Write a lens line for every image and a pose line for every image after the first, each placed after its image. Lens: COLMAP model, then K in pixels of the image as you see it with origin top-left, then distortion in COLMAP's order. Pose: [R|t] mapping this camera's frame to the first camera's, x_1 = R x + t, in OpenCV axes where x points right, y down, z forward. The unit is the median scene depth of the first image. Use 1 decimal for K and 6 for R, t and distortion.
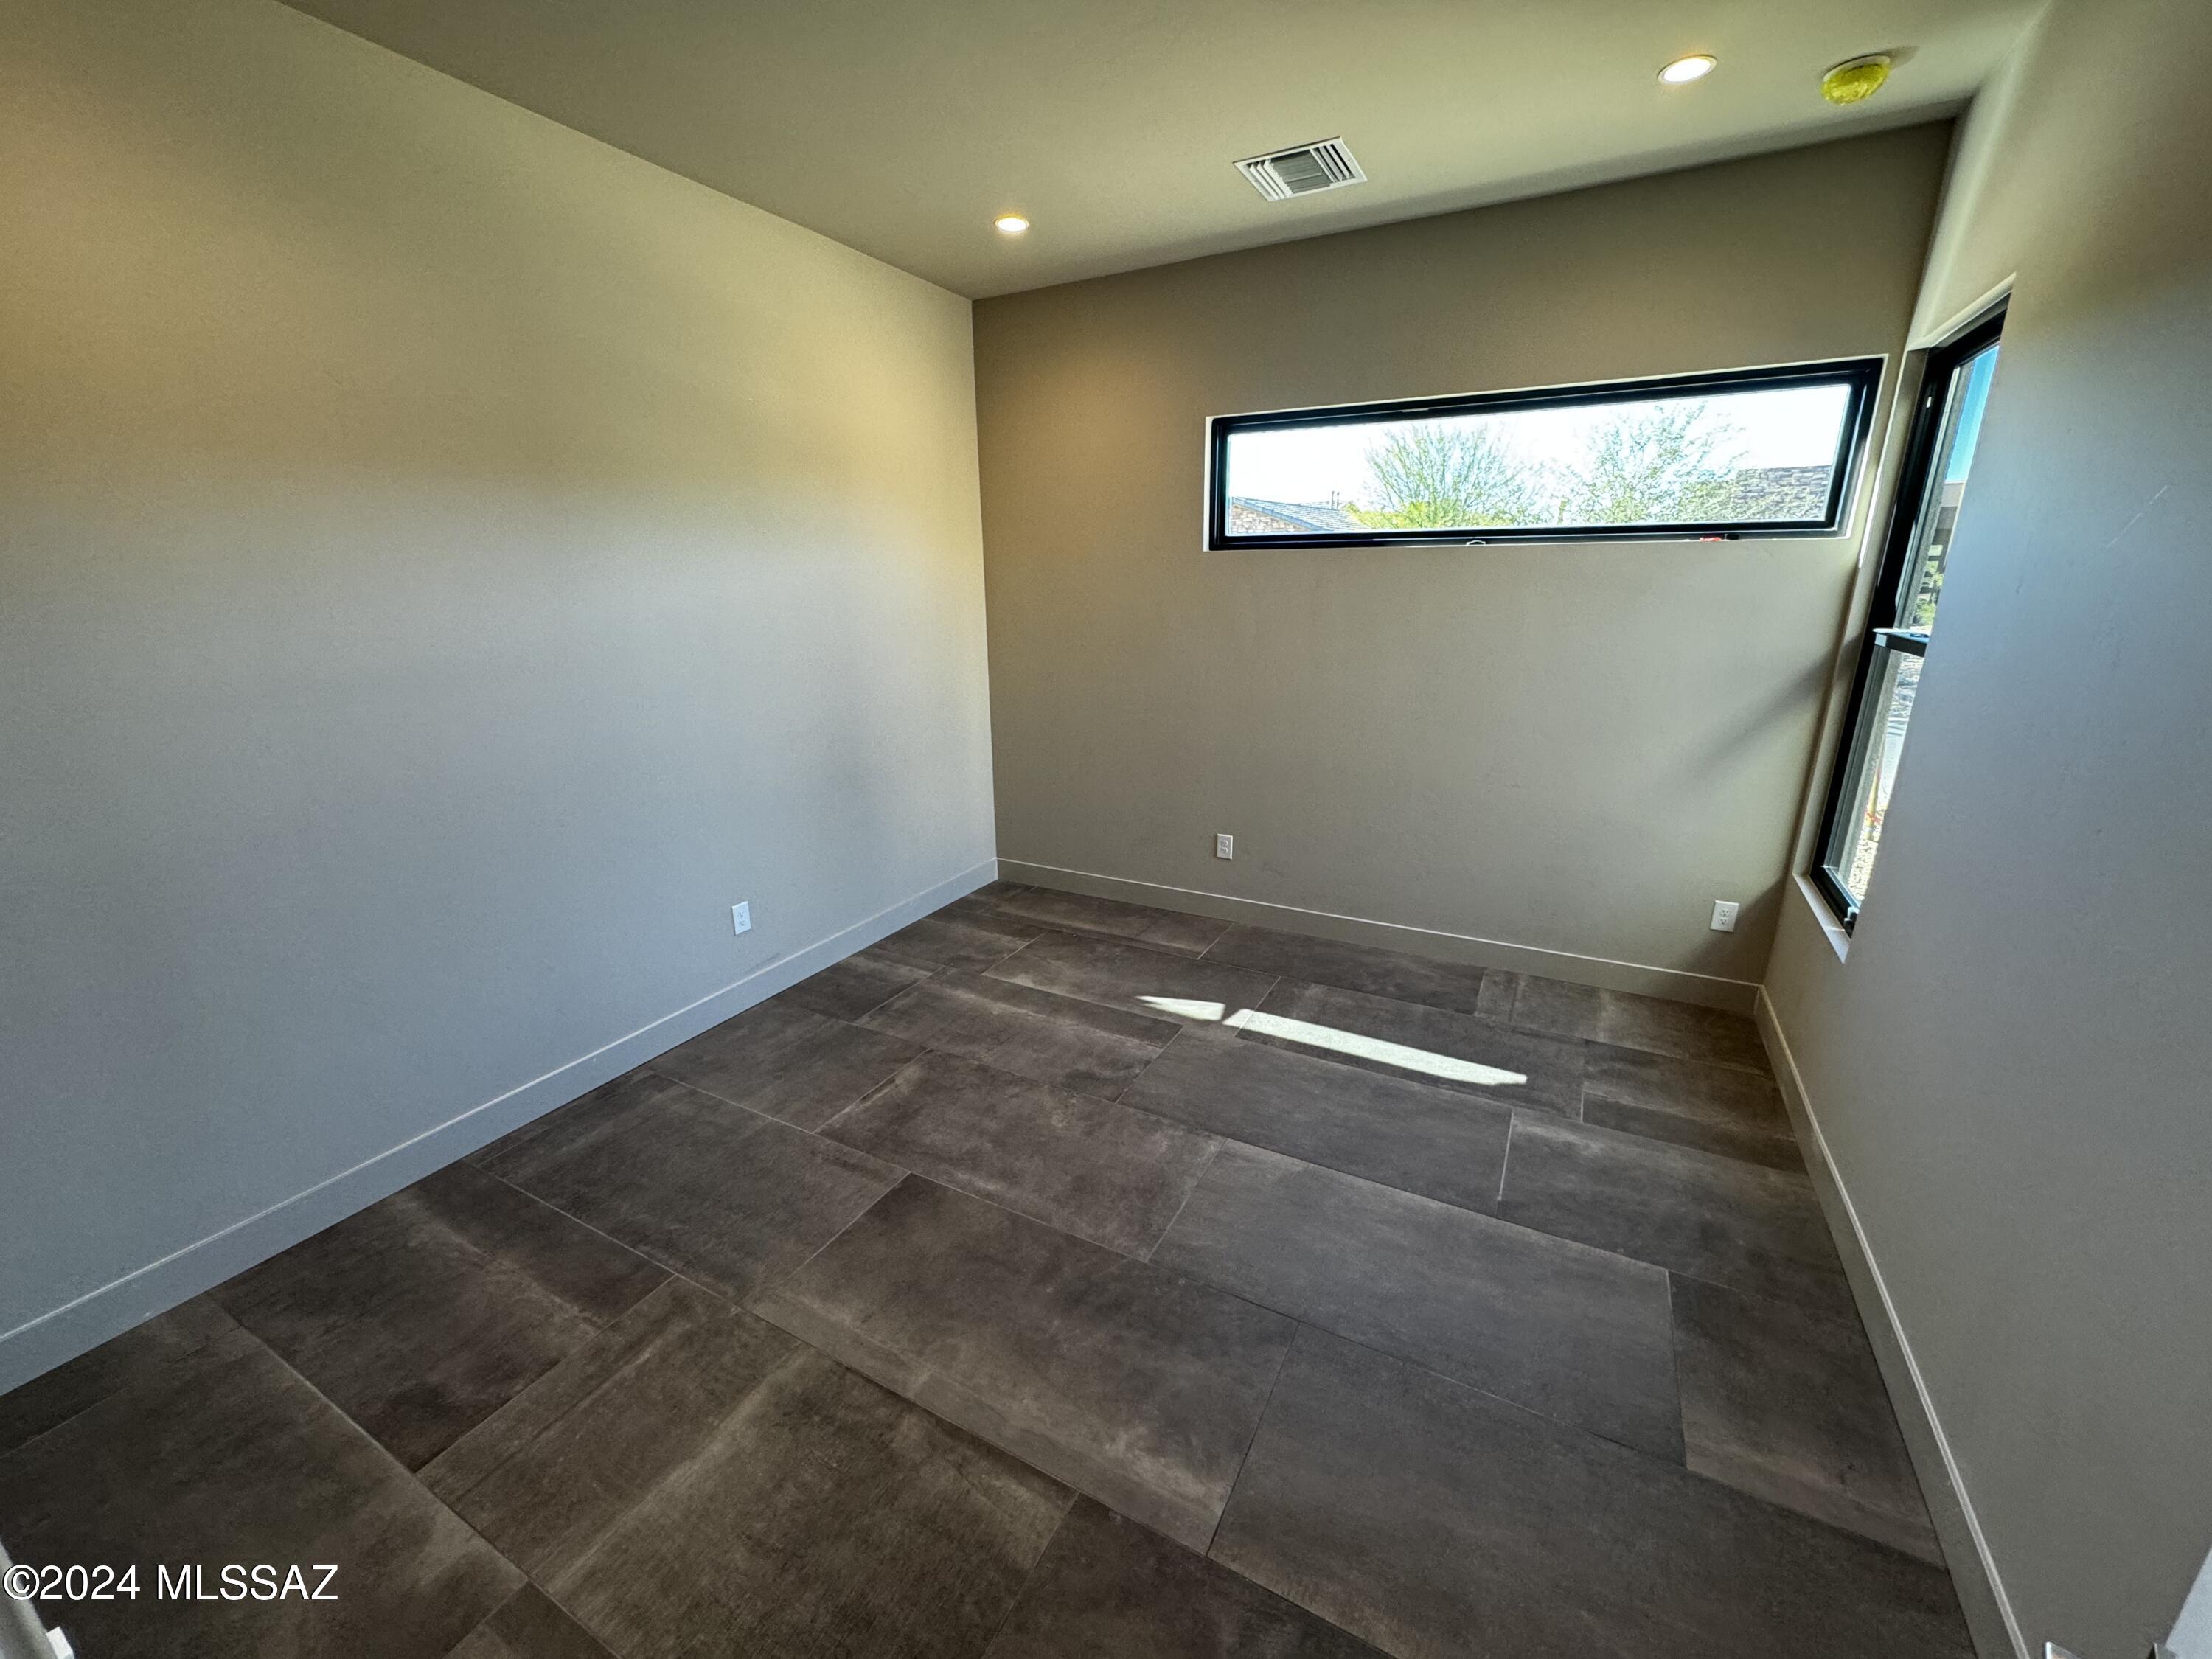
lens RADIAL K [[878.1, 0, 1106.0], [0, 878.1, 829.5], [0, 0, 1]] dist [0.001088, 0.000058]
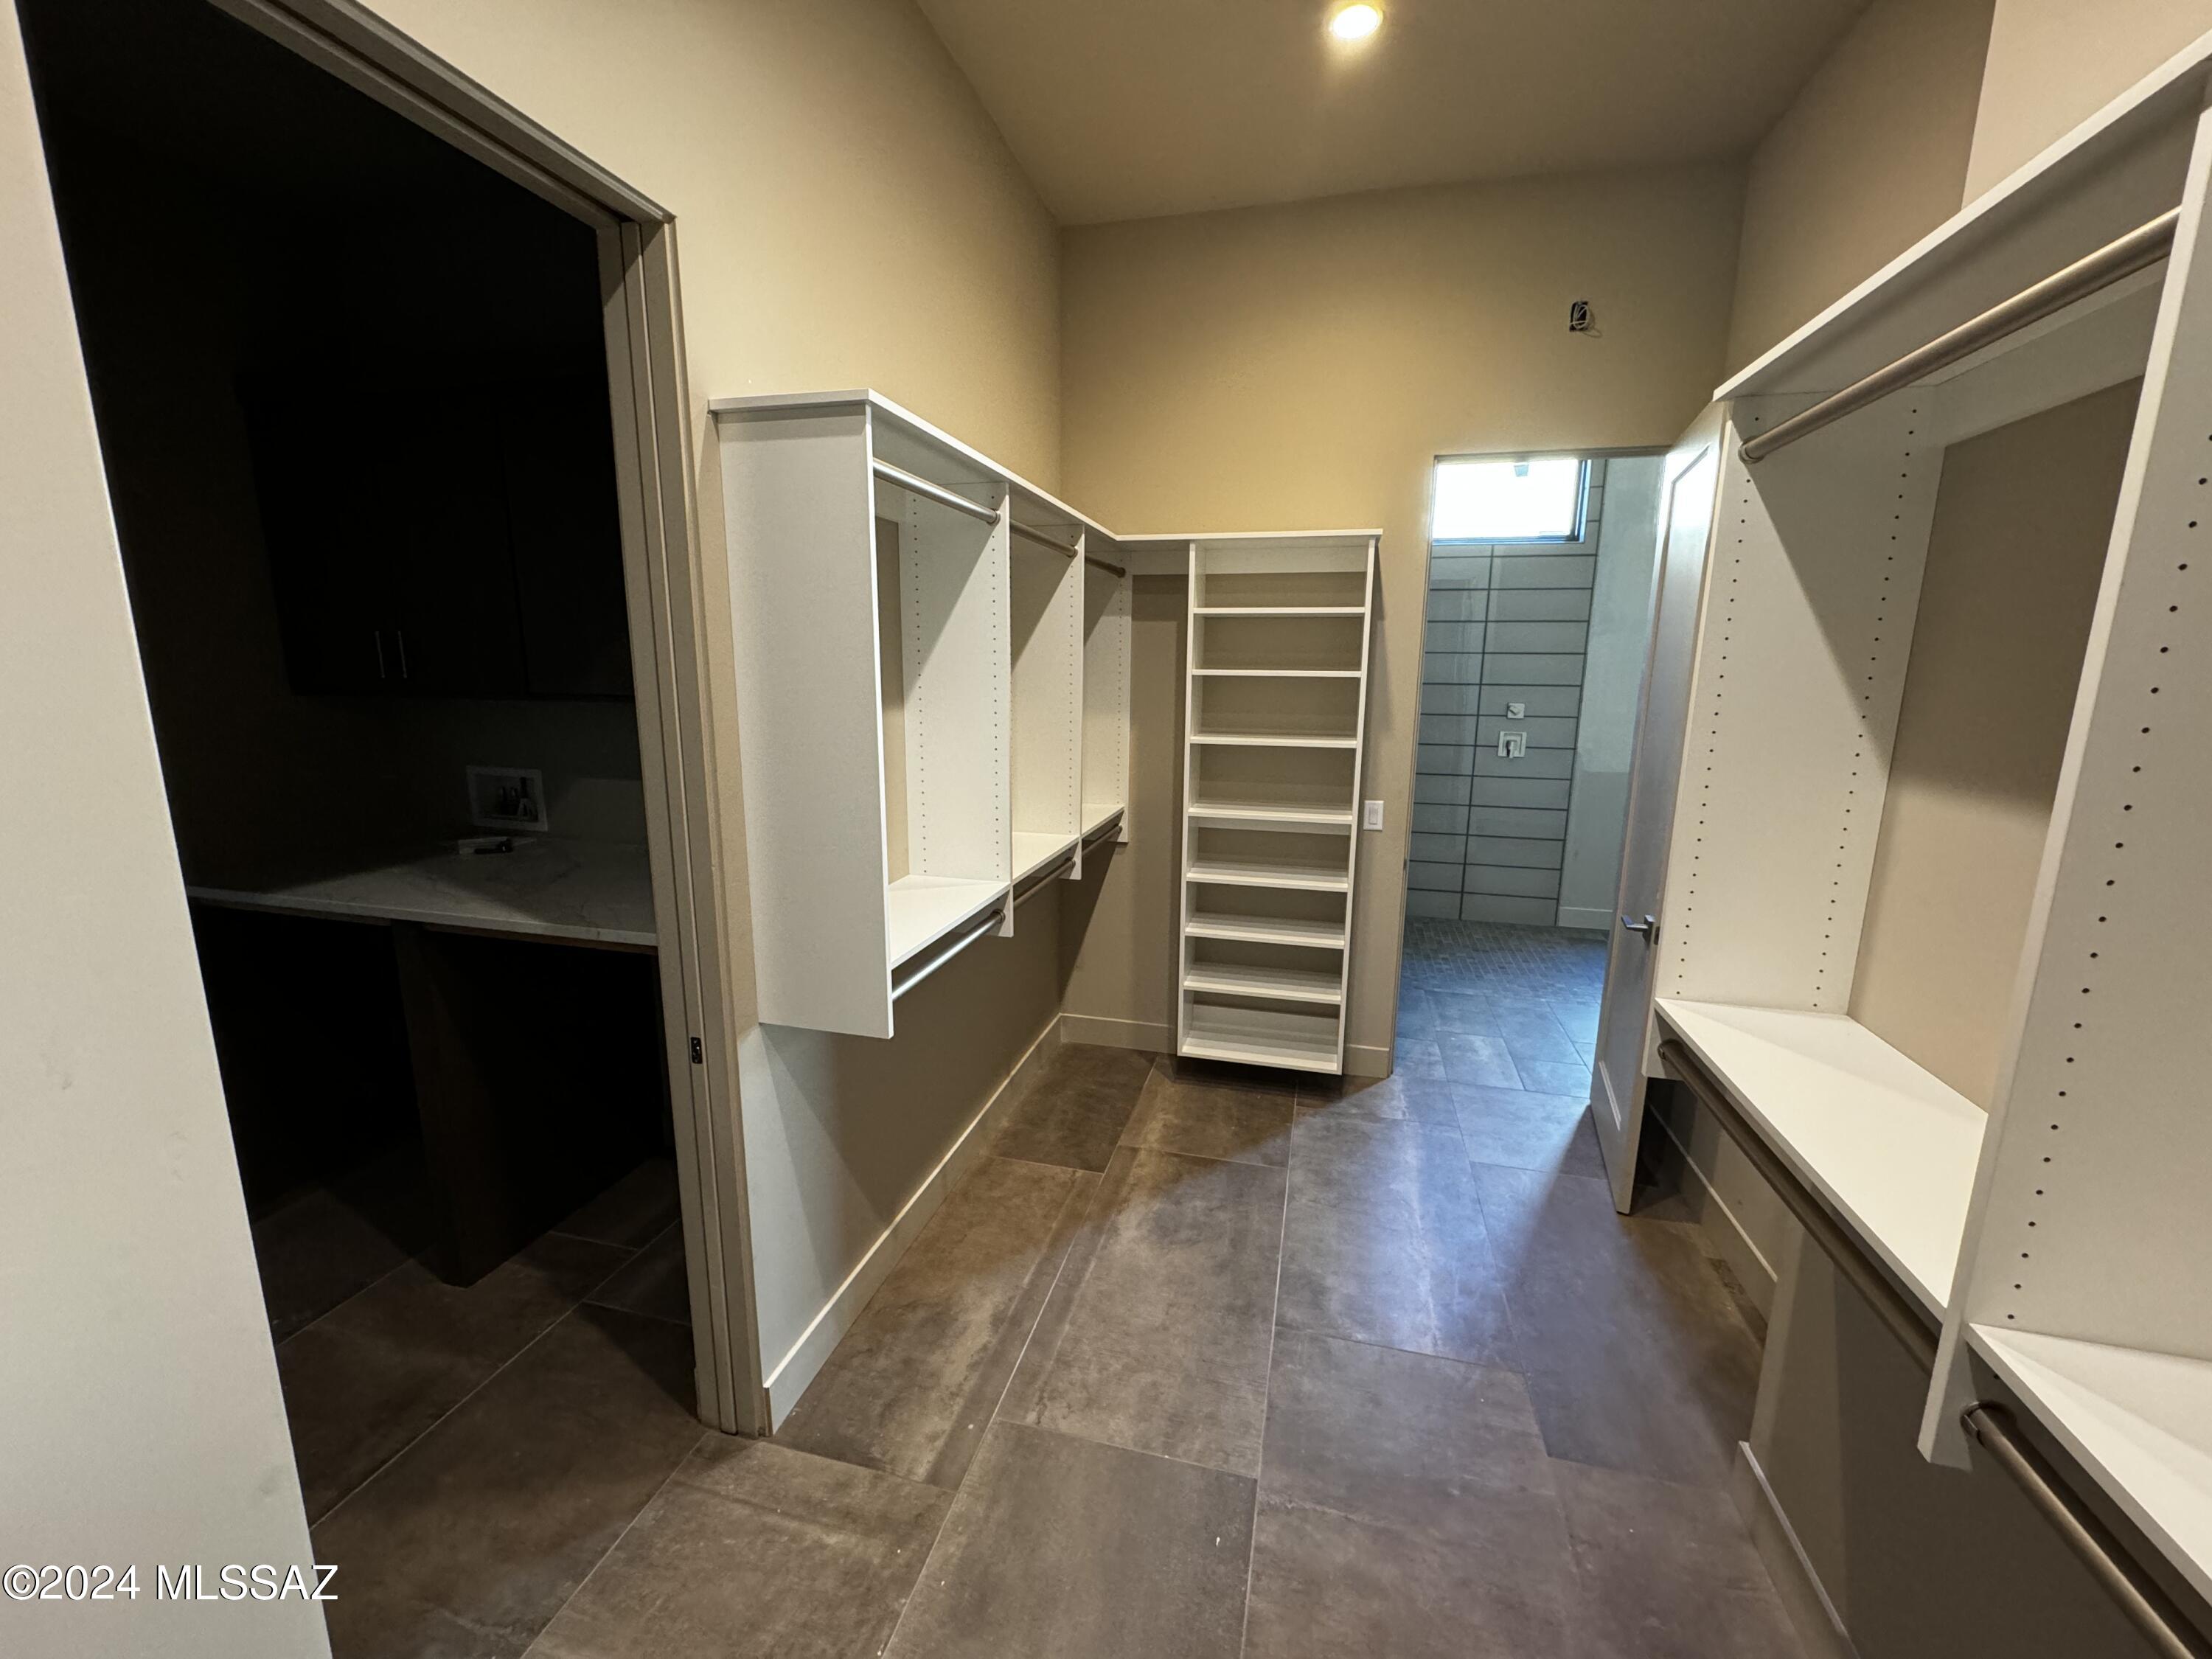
lens RADIAL K [[878.1, 0, 1106.0], [0, 878.1, 829.5], [0, 0, 1]] dist [0.001088, 0.000058]
pose [[0.236229, 0.195635, -0.951800, 0.222238], [-0.278784, 0.951988, 0.126481, -0.057618], [0.930846, 0.235468, 0.279427, 0.191252]]
